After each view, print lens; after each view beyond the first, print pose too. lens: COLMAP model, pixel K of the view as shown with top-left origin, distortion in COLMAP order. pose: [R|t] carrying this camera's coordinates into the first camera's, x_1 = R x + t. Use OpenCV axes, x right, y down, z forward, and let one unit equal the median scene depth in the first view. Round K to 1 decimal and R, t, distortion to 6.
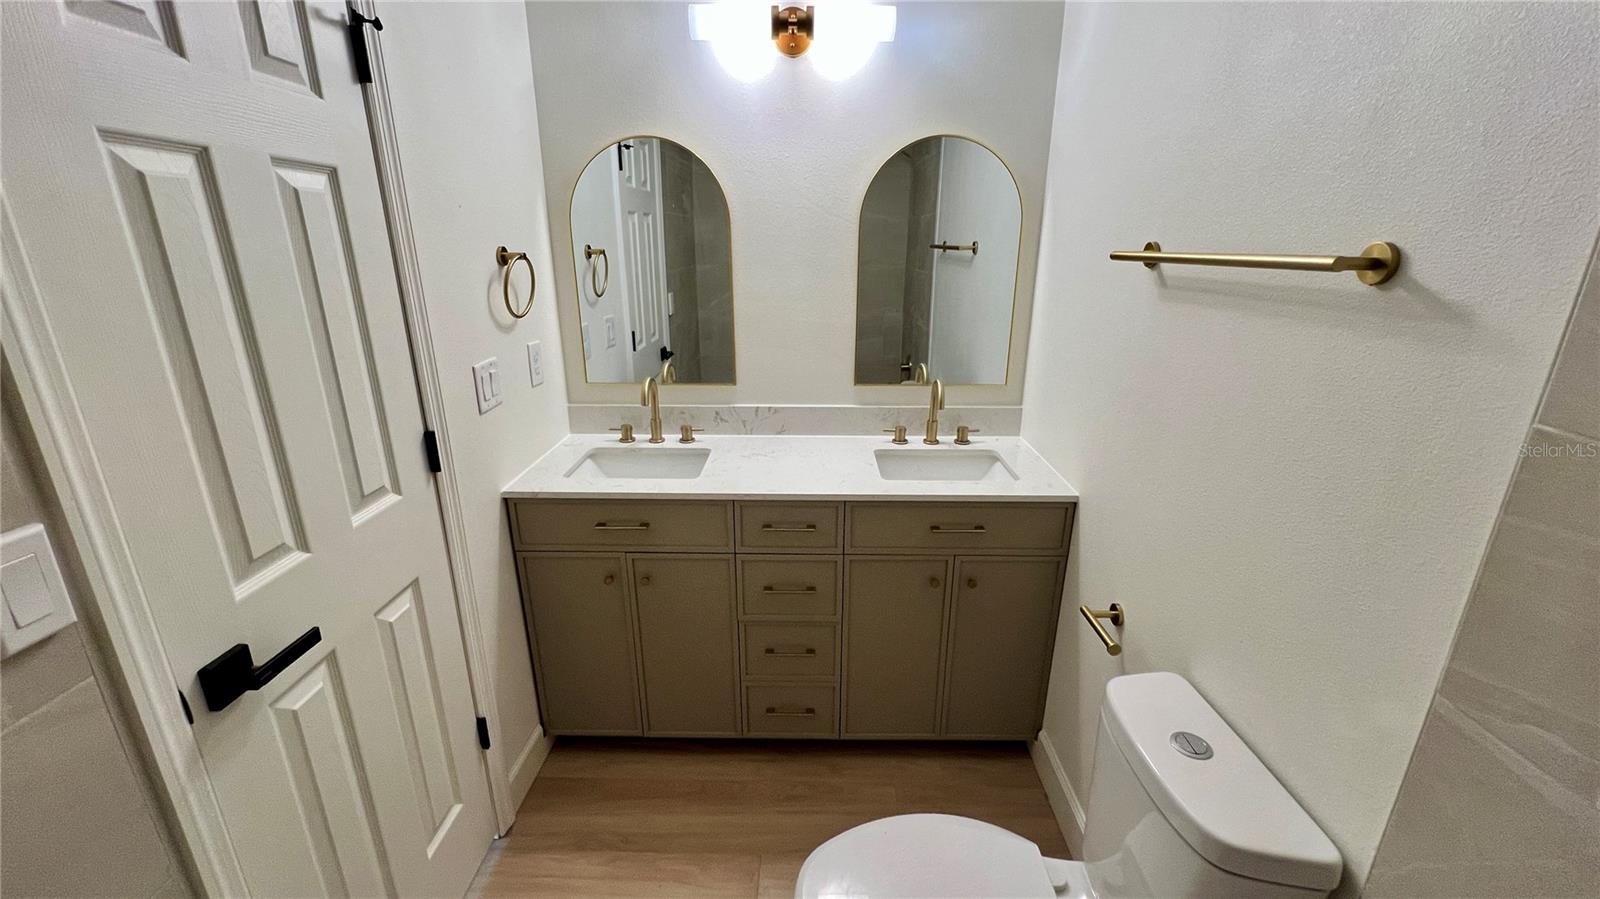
lens RADIAL K [[641.1, 0, 800.0], [0, 641.1, 449.5], [0, 0, 1]] dist [-0.002130, 0.000248]
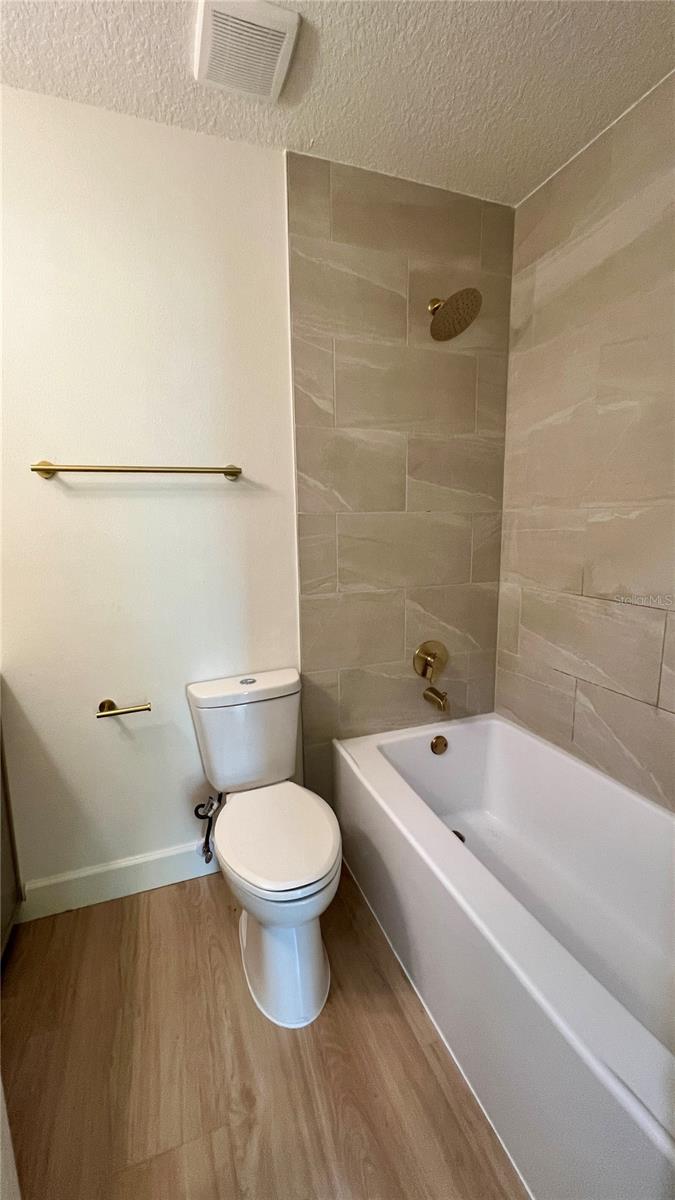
lens RADIAL K [[480.8, 0, 337.5], [0, 480.8, 600.0], [0, 0, 1]] dist [-0.002130, 0.000248]
pose [[-0.369049, -0.153560, 0.916636, -1.350908], [0.300515, 0.913562, 0.274036, -0.225797], [-0.879485, 0.376595, -0.291002, 1.475195]]
